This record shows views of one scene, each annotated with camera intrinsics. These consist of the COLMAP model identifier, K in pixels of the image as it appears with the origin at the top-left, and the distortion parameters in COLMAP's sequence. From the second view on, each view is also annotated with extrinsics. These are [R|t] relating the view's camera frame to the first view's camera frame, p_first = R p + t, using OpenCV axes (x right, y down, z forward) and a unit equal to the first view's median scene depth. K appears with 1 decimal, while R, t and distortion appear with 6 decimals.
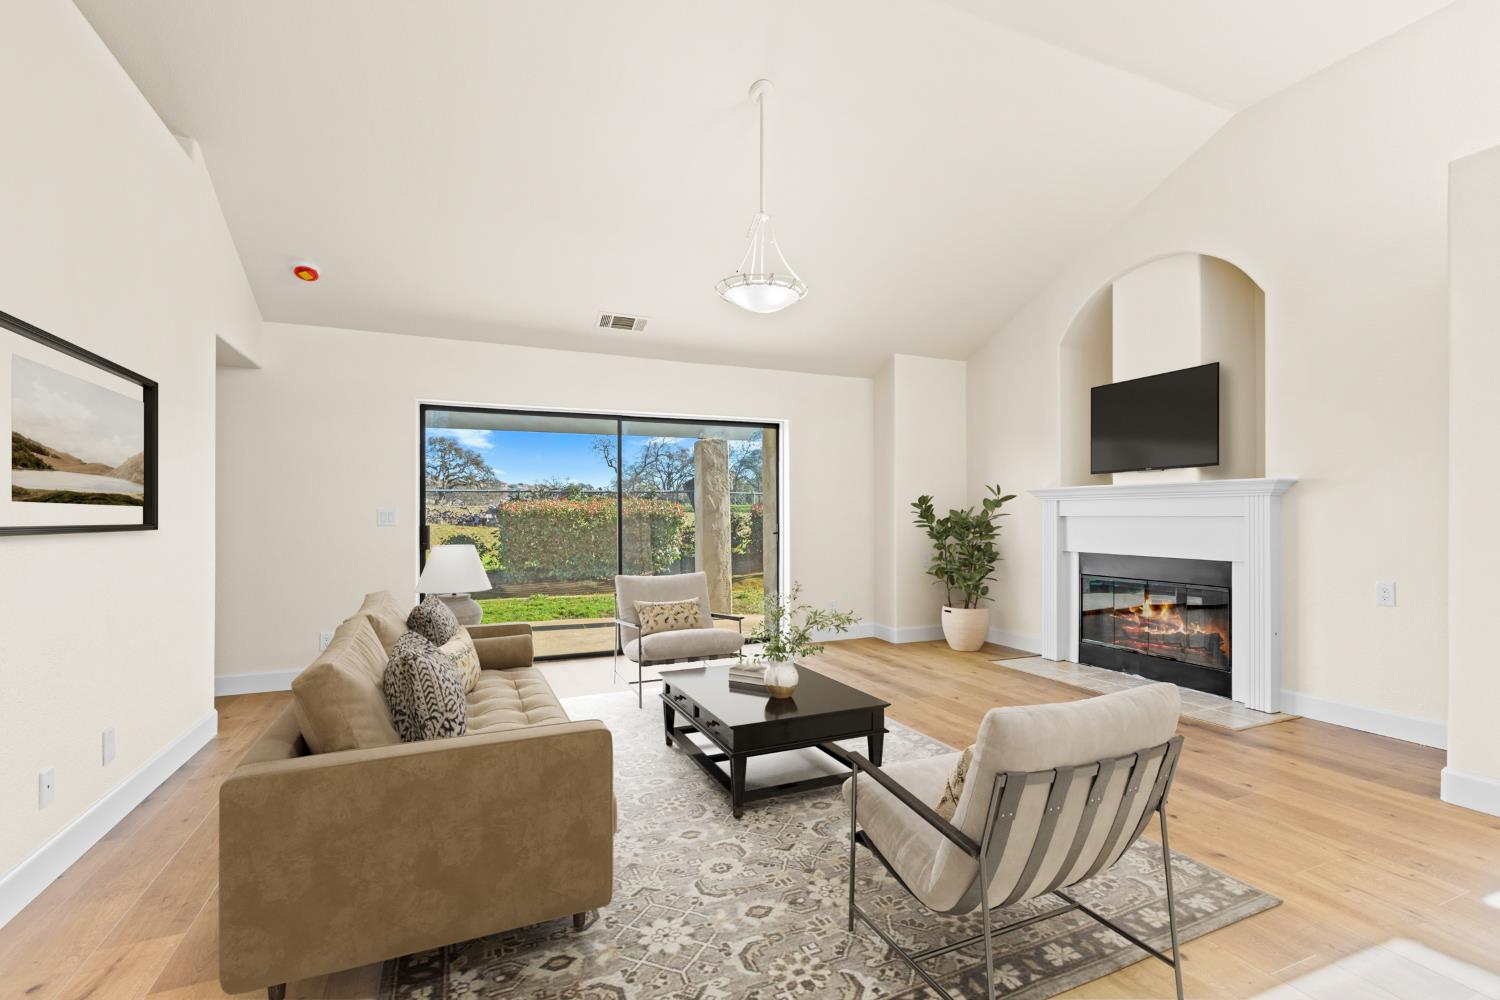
lens RADIAL K [[672.3, 0, 747.5], [0, 672.3, 507.1], [0, 0, 1]] dist [-0.001531, -0.000333]
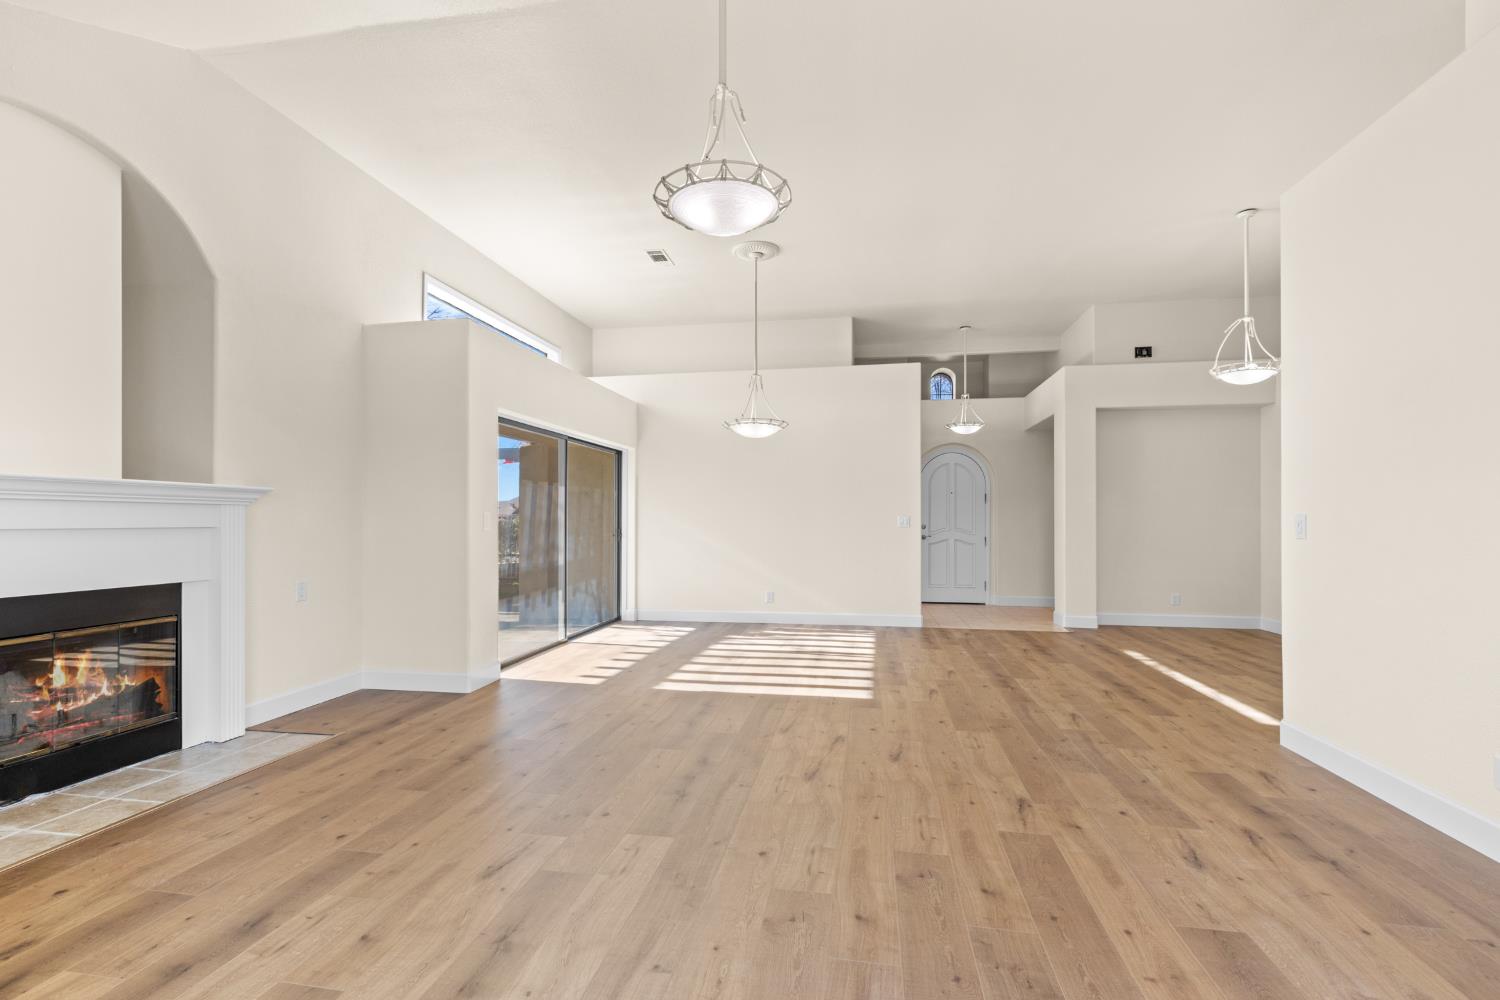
lens RADIAL K [[672.3, 0, 747.5], [0, 672.3, 507.1], [0, 0, 1]] dist [-0.001531, -0.000333]
pose [[-0.829112, 0.012361, 0.558946, -0.294826], [-0.007542, 0.999417, -0.033290, 0.011794], [-0.559032, -0.031817, -0.828536, 1.210408]]
